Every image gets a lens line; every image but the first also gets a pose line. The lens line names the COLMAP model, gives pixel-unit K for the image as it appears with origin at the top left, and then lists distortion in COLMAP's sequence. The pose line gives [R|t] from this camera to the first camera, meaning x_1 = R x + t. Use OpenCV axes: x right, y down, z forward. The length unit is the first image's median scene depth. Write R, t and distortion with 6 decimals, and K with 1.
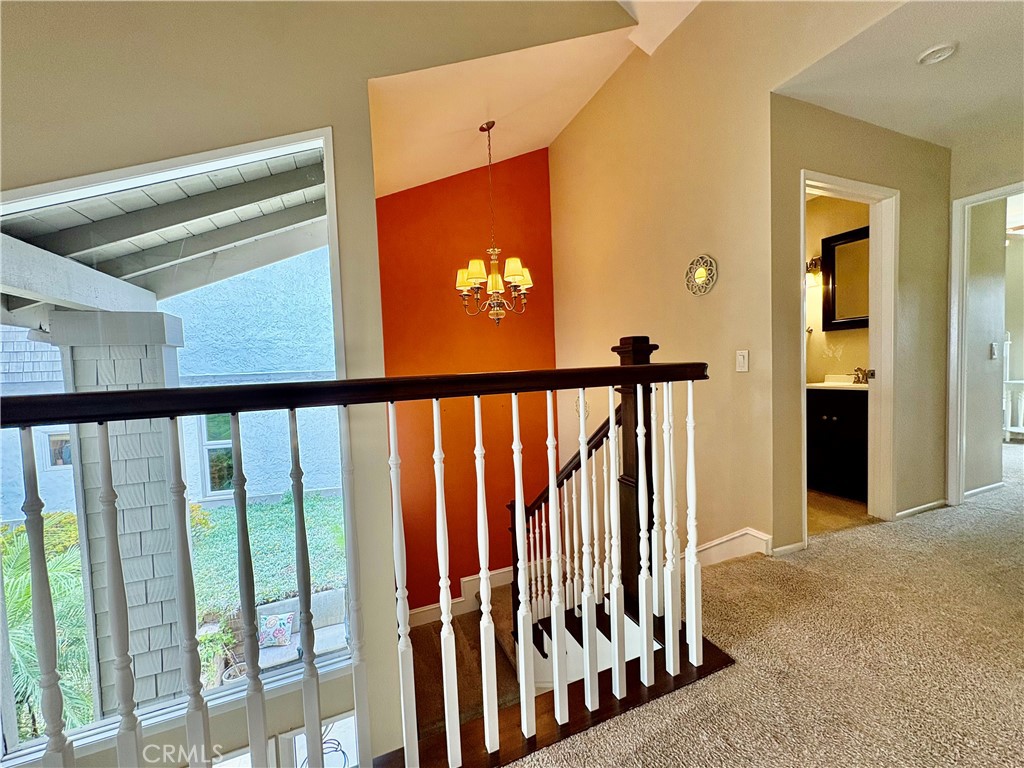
lens RADIAL K [[408.3, 0, 511.2], [0, 408.3, 385.9], [0, 0, 1]] dist [0.001447, -0.000277]
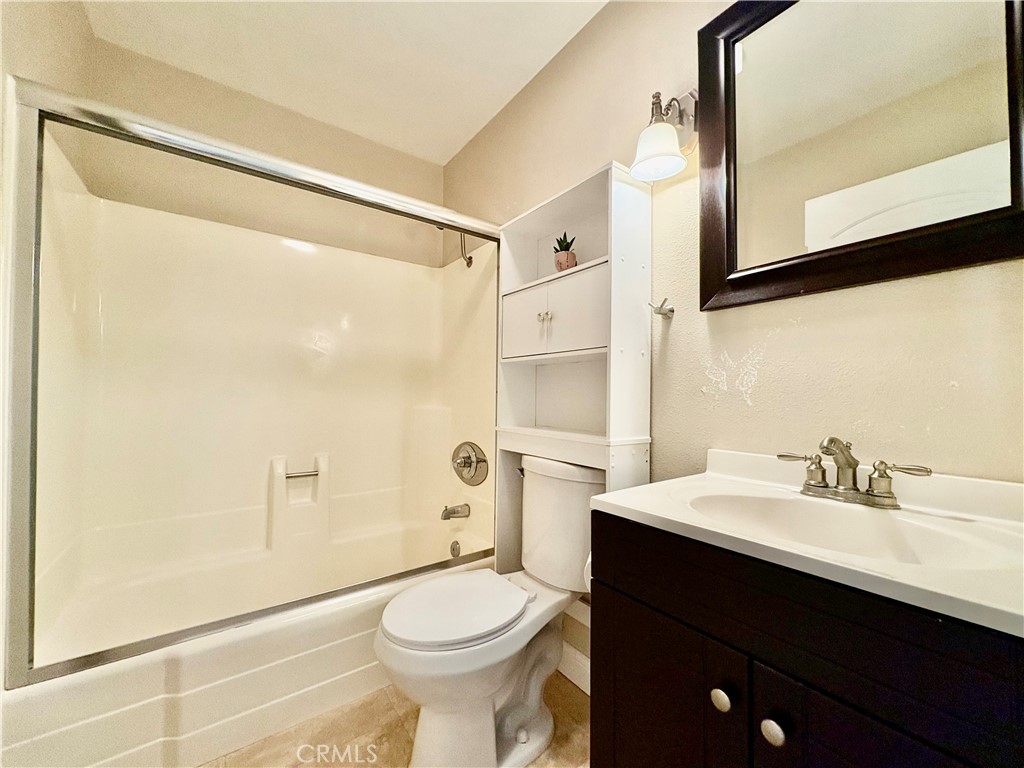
lens RADIAL K [[408.3, 0, 512.2], [0, 408.3, 386.6], [0, 0, 1]] dist [0.001447, -0.000277]
pose [[0.970284, 0.046861, 0.237387, 0.529833], [-0.030631, 0.996963, -0.071606, -0.045266], [-0.240021, 0.062207, 0.968772, 0.708056]]
